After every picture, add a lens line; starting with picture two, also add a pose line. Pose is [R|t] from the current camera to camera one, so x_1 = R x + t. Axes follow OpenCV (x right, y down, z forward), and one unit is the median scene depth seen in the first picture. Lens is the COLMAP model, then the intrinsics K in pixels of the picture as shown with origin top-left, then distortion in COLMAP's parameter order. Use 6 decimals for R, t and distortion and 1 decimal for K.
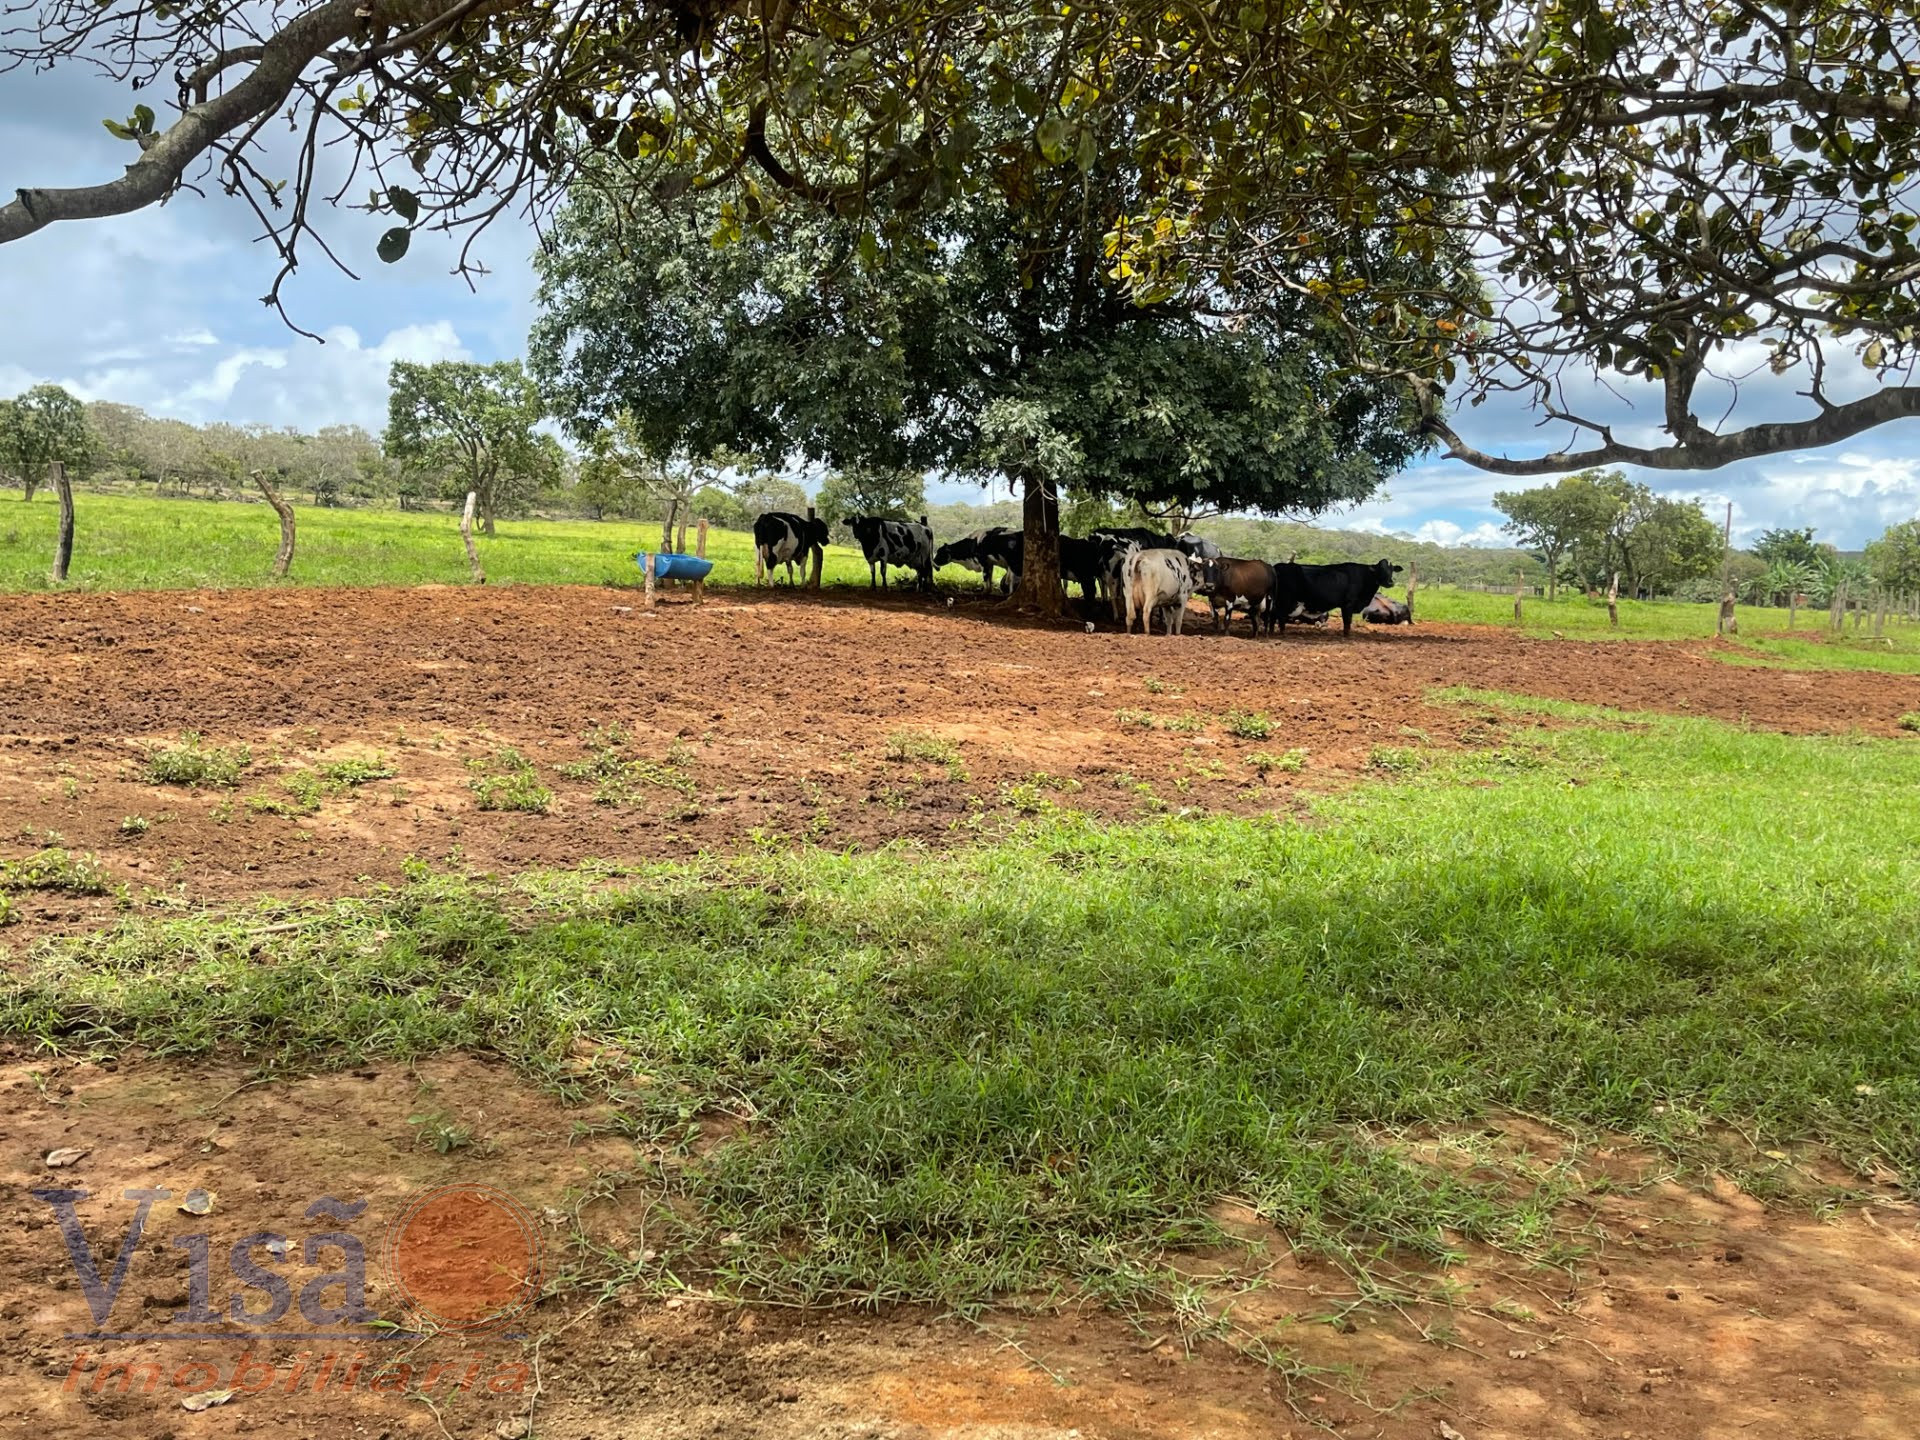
lens RADIAL K [[2300.4, 0, 959.5], [0, 2300.4, 761.5], [0, 0, 1]] dist [0.223896, -0.689447]
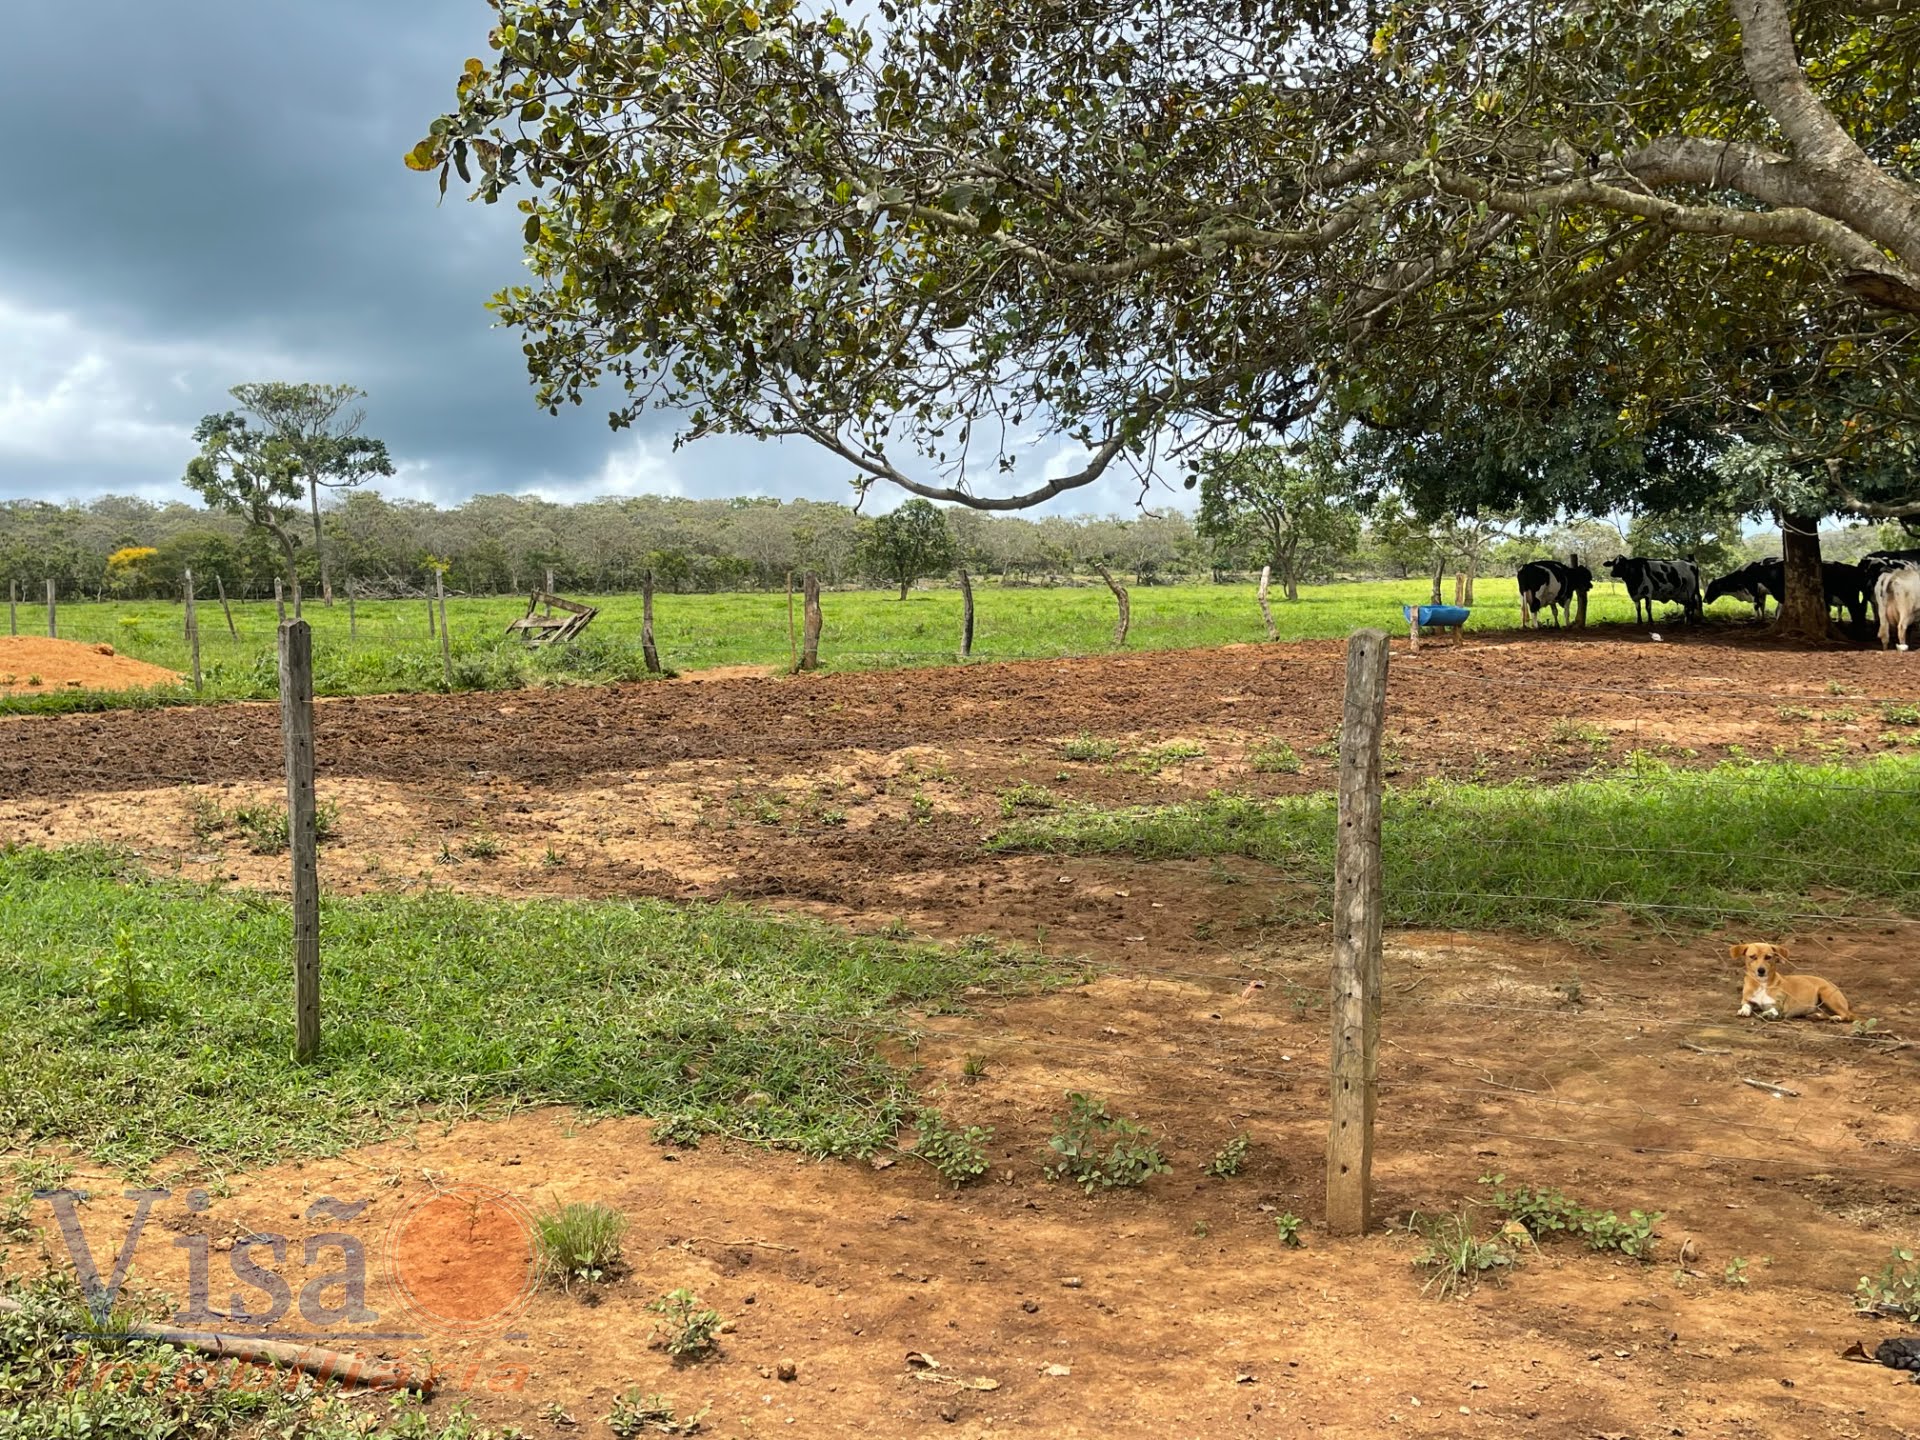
lens RADIAL K [[2300.4, 0, 959.5], [0, 2300.4, 761.5], [0, 0, 1]] dist [0.223896, -0.689447]
pose [[0.939110, -0.040779, -0.341188, 0.033773], [0.031888, 0.998991, -0.031628, 0.013429], [0.342134, 0.018823, 0.939463, -0.132116]]
